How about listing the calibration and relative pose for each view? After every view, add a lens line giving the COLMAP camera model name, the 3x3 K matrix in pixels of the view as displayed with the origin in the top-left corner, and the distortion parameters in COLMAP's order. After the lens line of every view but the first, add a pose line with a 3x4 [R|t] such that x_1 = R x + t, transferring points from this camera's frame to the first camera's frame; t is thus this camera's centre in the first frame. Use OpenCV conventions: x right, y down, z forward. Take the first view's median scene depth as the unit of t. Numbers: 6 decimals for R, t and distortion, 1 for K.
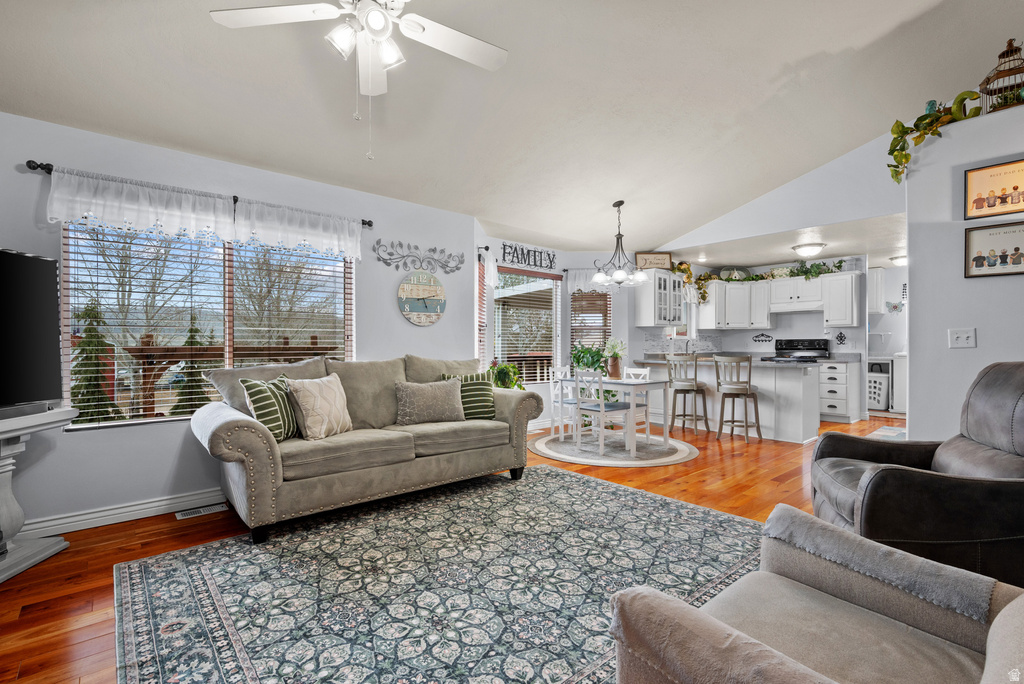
lens RADIAL K [[471.7, 0, 515.1], [0, 471.7, 344.8], [0, 0, 1]] dist [-0.000438, 0.000095]
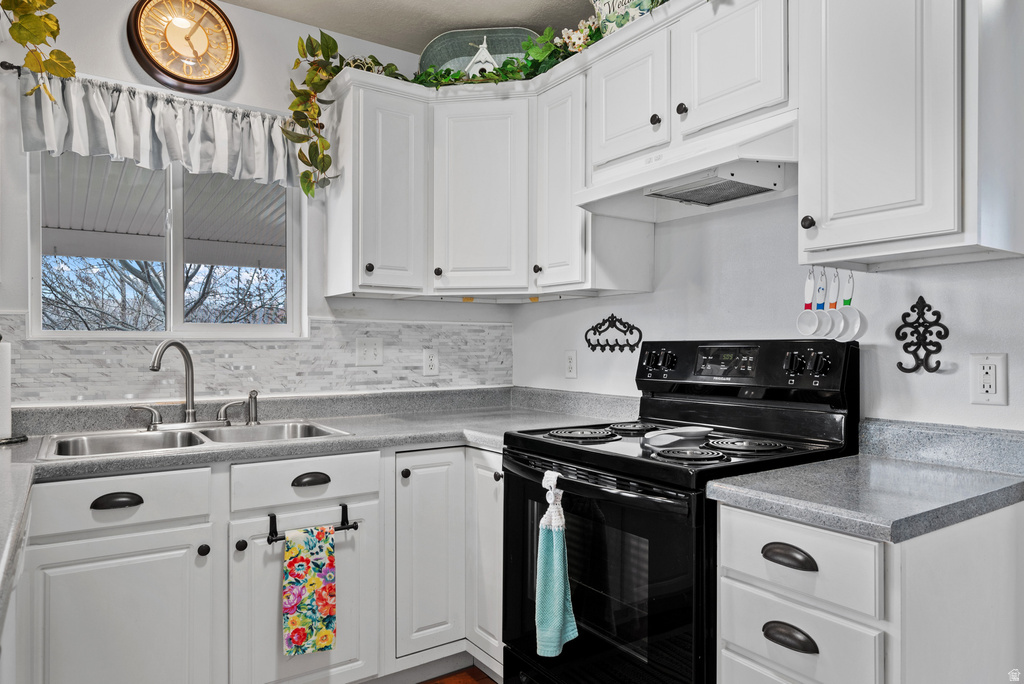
lens RADIAL K [[650.9, 0, 514.4], [0, 650.9, 347.1], [0, 0, 1]] dist [-0.005025, -0.001160]
pose [[0.992521, 0.001283, -0.122067, 0.912670], [-0.001014, 0.999997, 0.002261, -0.015701], [0.122069, -0.002121, 0.992519, 1.196751]]
